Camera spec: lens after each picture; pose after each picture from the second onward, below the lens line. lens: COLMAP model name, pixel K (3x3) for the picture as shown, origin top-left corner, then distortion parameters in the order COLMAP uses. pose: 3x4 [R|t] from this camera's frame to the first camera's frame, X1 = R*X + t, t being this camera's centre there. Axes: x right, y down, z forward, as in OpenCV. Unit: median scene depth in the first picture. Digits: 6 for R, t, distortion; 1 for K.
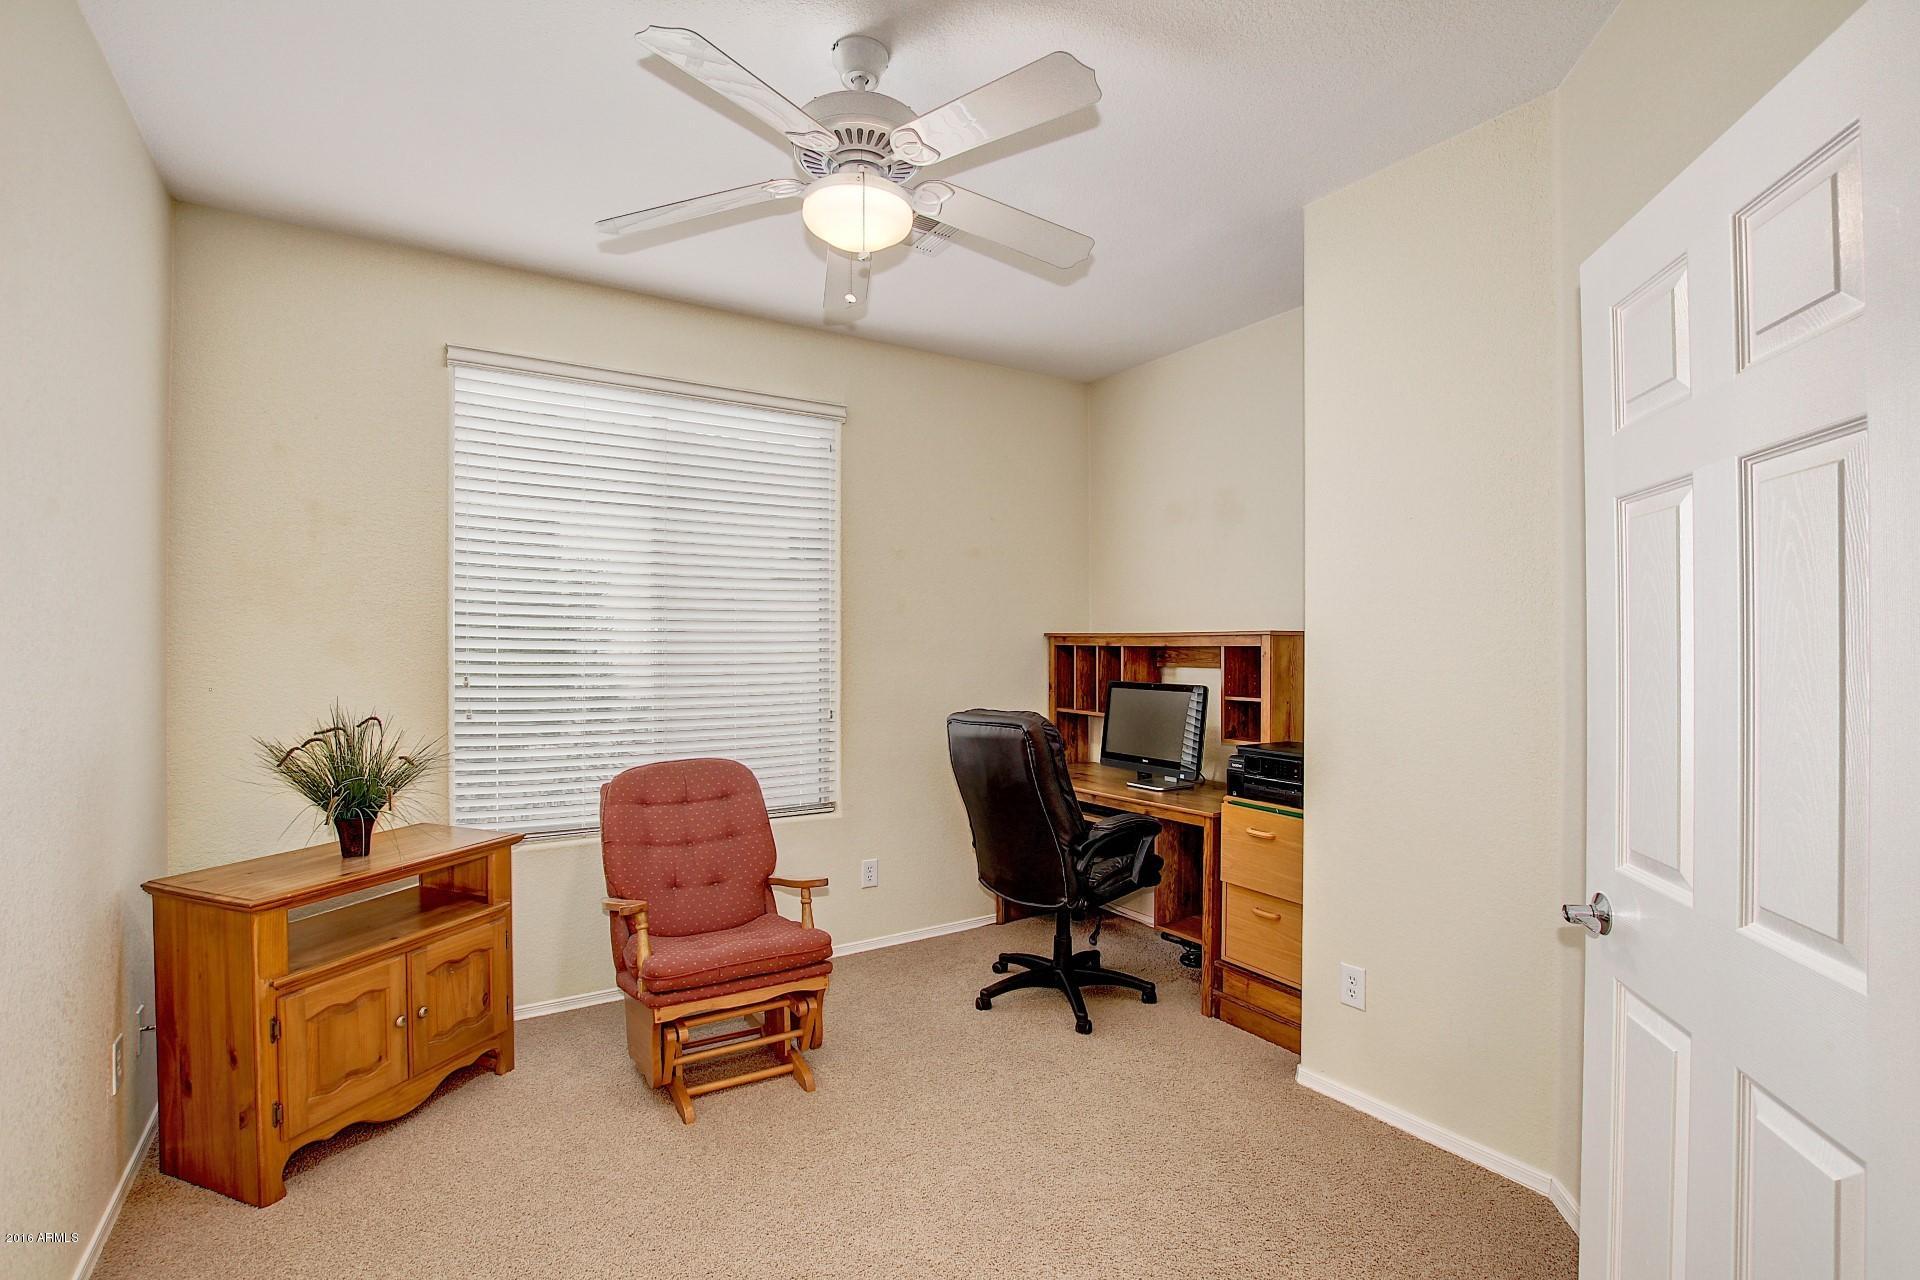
lens RADIAL K [[894.6, 0, 950.6], [0, 894.6, 648.9], [0, 0, 1]] dist [-0.034863, 0.005890]
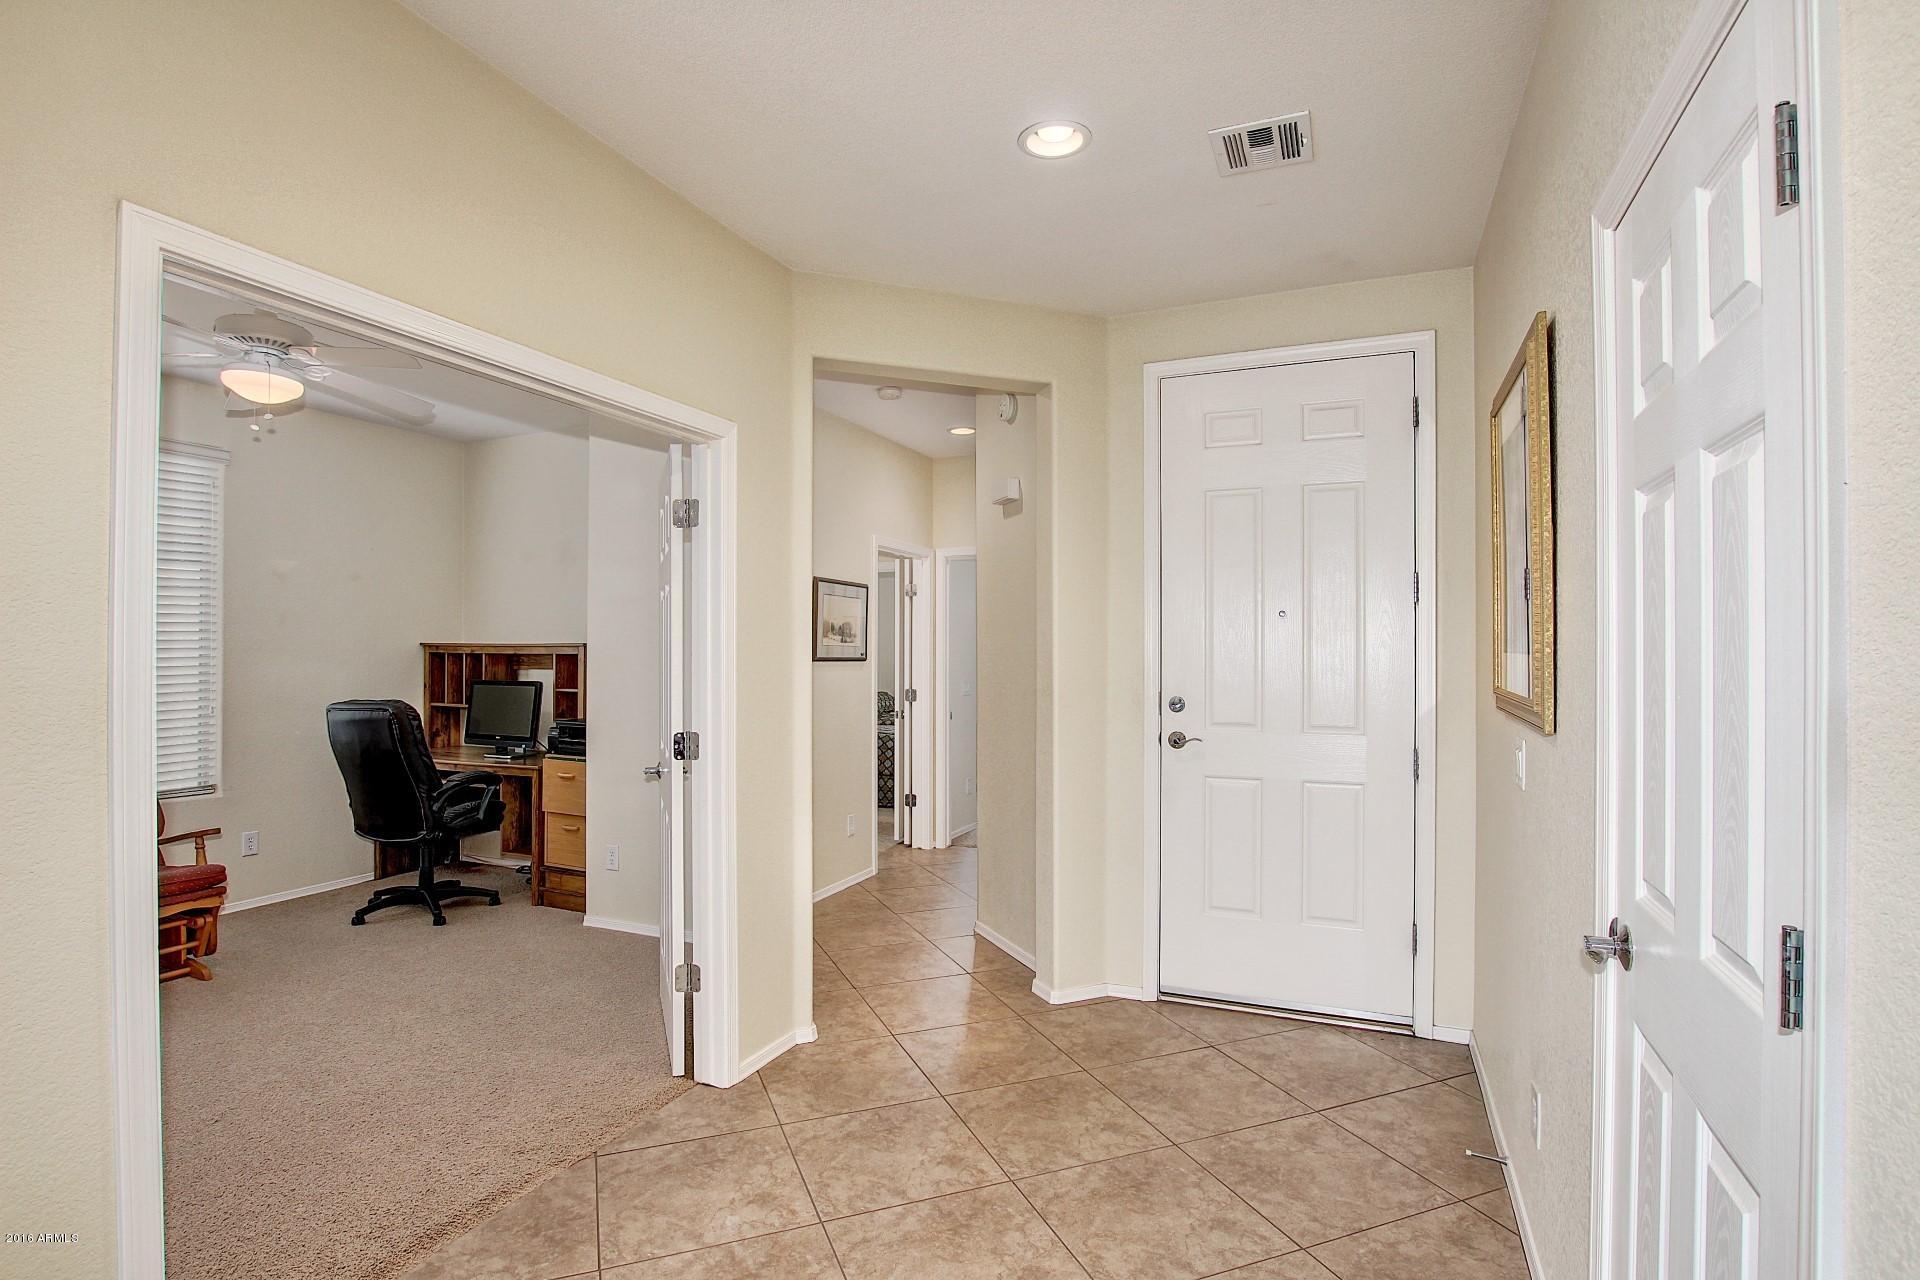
lens RADIAL K [[934.9, 0, 950.8], [0, 934.9, 649.8], [0, 0, 1]] dist [-0.028339, 0.000581]
pose [[0.832748, 0.007090, 0.553607, 0.008898], [-0.003494, 0.999965, -0.007551, -0.000595], [-0.553641, 0.004354, 0.832744, -0.637643]]
